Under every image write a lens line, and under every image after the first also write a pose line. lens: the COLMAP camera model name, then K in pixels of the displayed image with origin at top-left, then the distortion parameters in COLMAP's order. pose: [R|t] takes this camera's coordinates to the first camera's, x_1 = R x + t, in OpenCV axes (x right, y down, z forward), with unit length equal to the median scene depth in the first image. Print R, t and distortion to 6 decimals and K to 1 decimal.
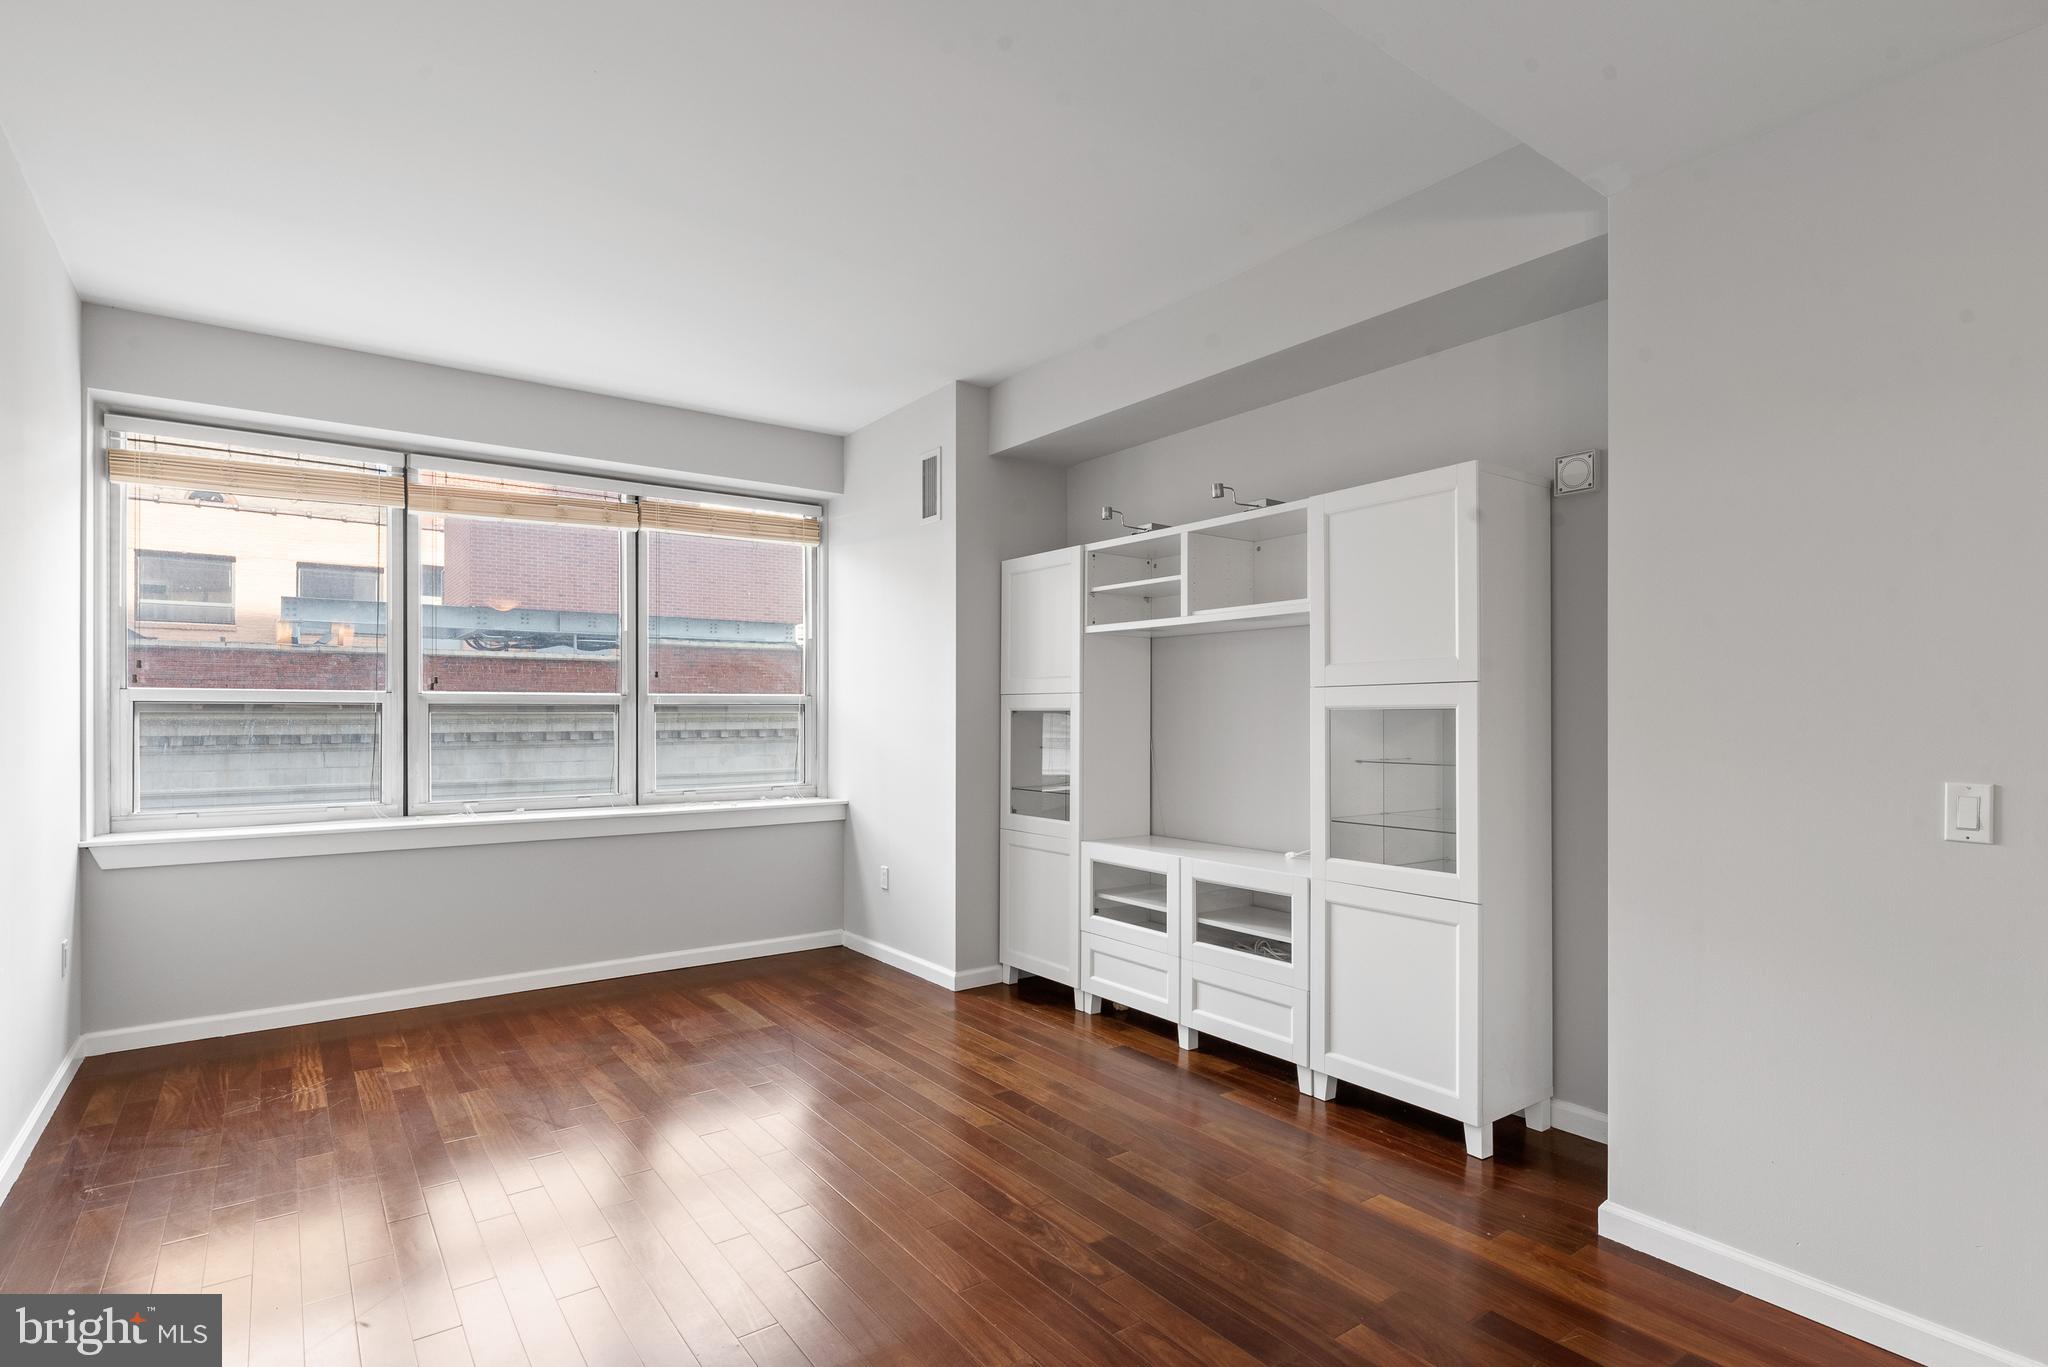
lens RADIAL K [[1005.4, 0, 1033.4], [0, 1005.4, 704.0], [0, 0, 1]] dist [-0.004479, 0.000134]
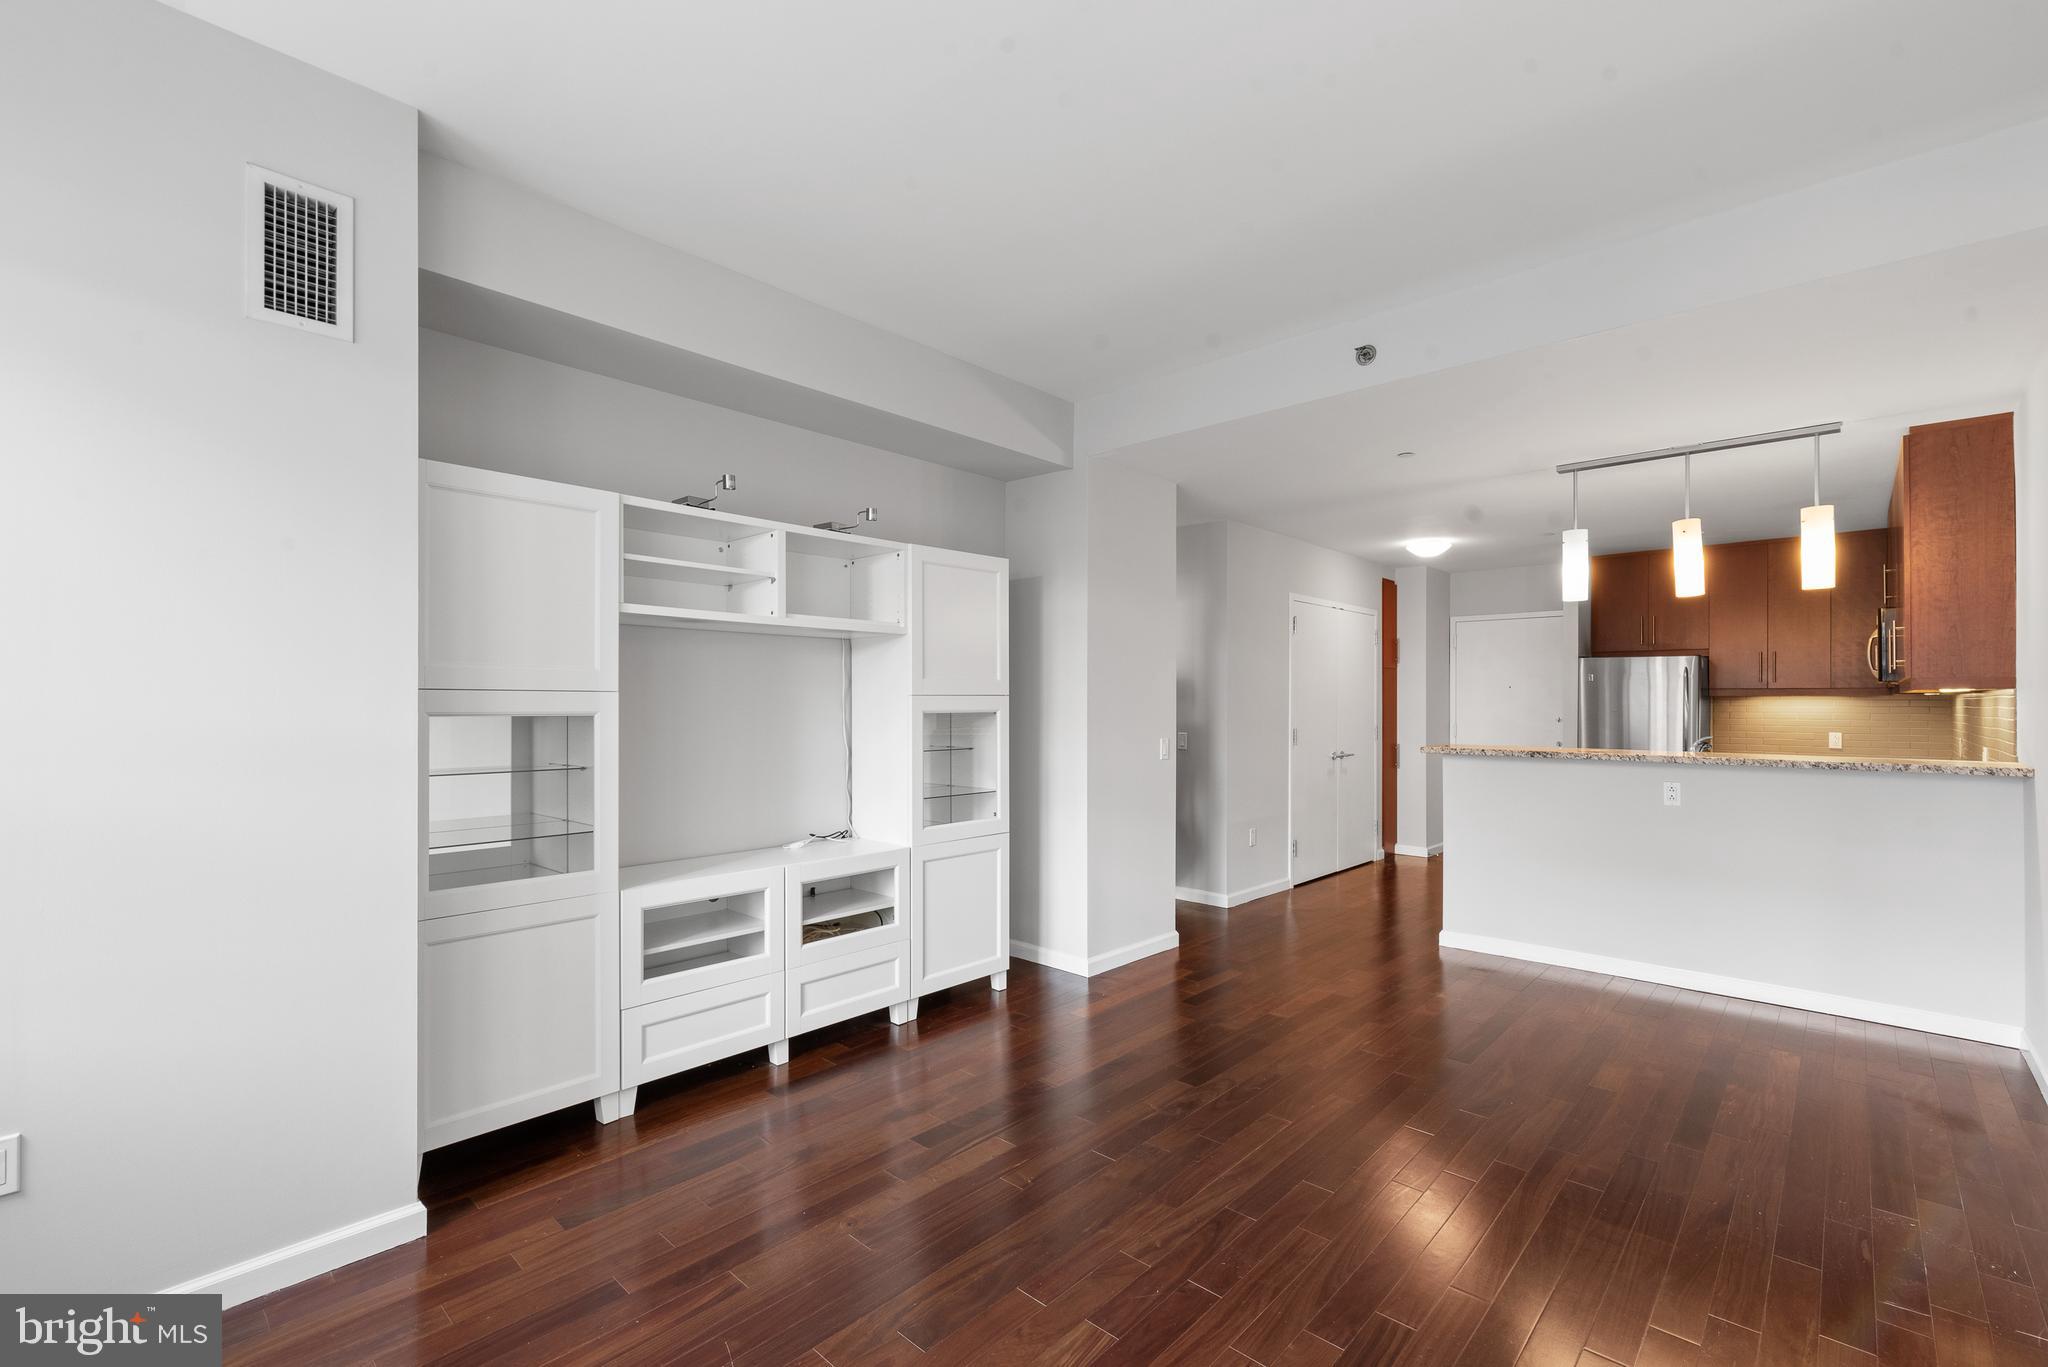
lens RADIAL K [[895.2, 0, 1023.1], [0, 895.2, 697.6], [0, 0, 1]] dist [0.001049, -0.001256]
pose [[-0.186067, 0.004164, 0.982528, -0.847546], [-0.013883, 0.999880, -0.006867, -0.004018], [-0.982439, -0.014918, -0.185987, 1.089041]]
